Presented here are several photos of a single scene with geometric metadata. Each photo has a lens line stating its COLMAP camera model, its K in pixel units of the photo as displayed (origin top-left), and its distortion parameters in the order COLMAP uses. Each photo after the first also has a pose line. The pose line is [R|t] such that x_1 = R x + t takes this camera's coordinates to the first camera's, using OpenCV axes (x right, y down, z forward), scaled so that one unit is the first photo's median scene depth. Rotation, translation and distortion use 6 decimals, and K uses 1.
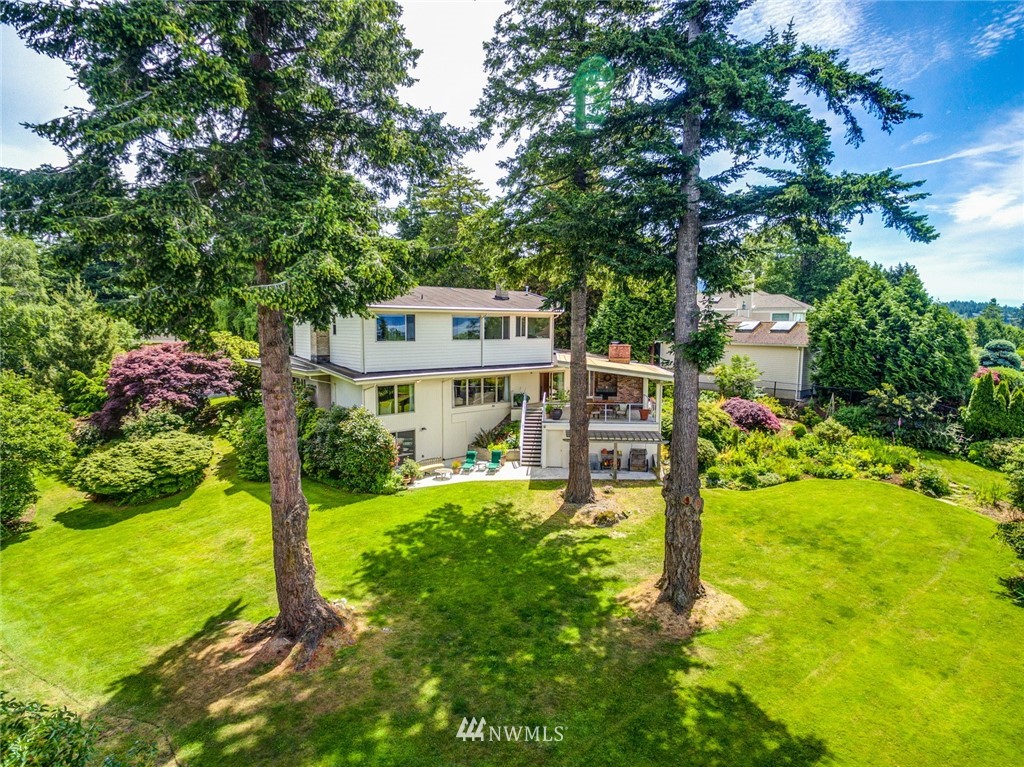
lens RADIAL K [[583.5, 0, 514.3], [0, 583.5, 389.3], [0, 0, 1]] dist [0.006386, 0.001228]
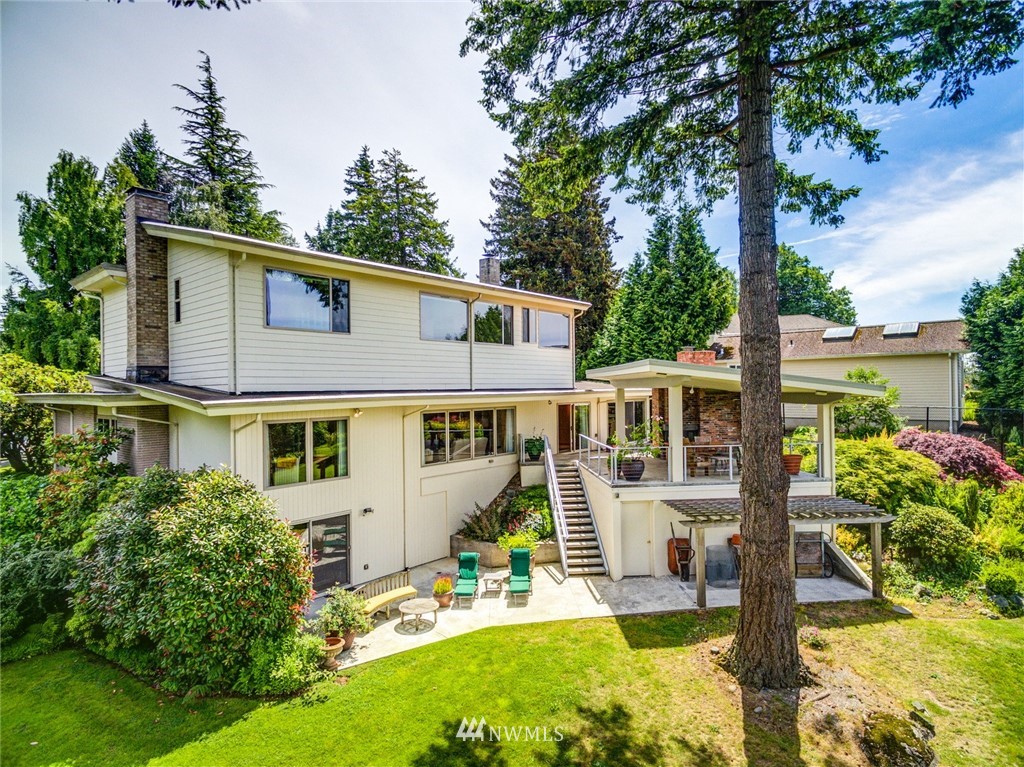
lens RADIAL K [[583.5, 0, 514.3], [0, 583.5, 389.3], [0, 0, 1]] dist [0.006386, 0.001228]
pose [[0.992029, -0.024042, 0.123694, -0.099828], [0.037351, 0.993619, -0.106428, 0.024579], [-0.120346, 0.110200, 0.986597, 0.530340]]
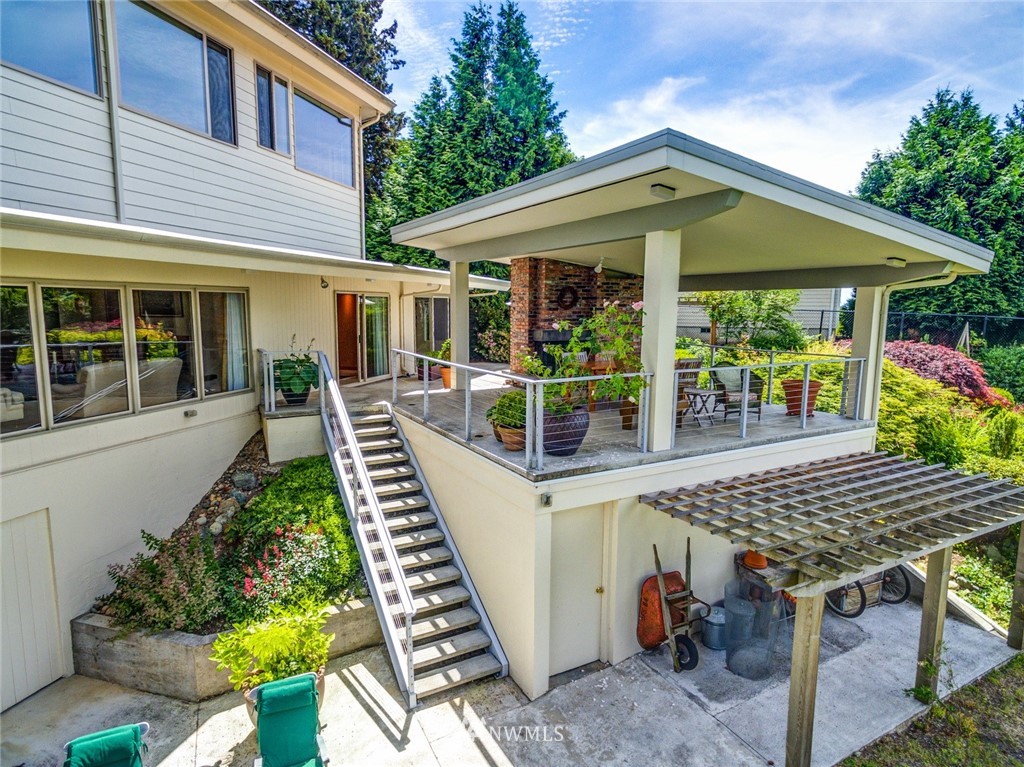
lens RADIAL K [[583.5, 0, 514.3], [0, 583.5, 389.3], [0, 0, 1]] dist [0.006386, 0.001228]
pose [[0.845156, -0.077094, 0.528931, -0.060551], [0.056555, 0.996887, 0.054934, 0.015652], [-0.531520, -0.016514, 0.846885, 0.887955]]
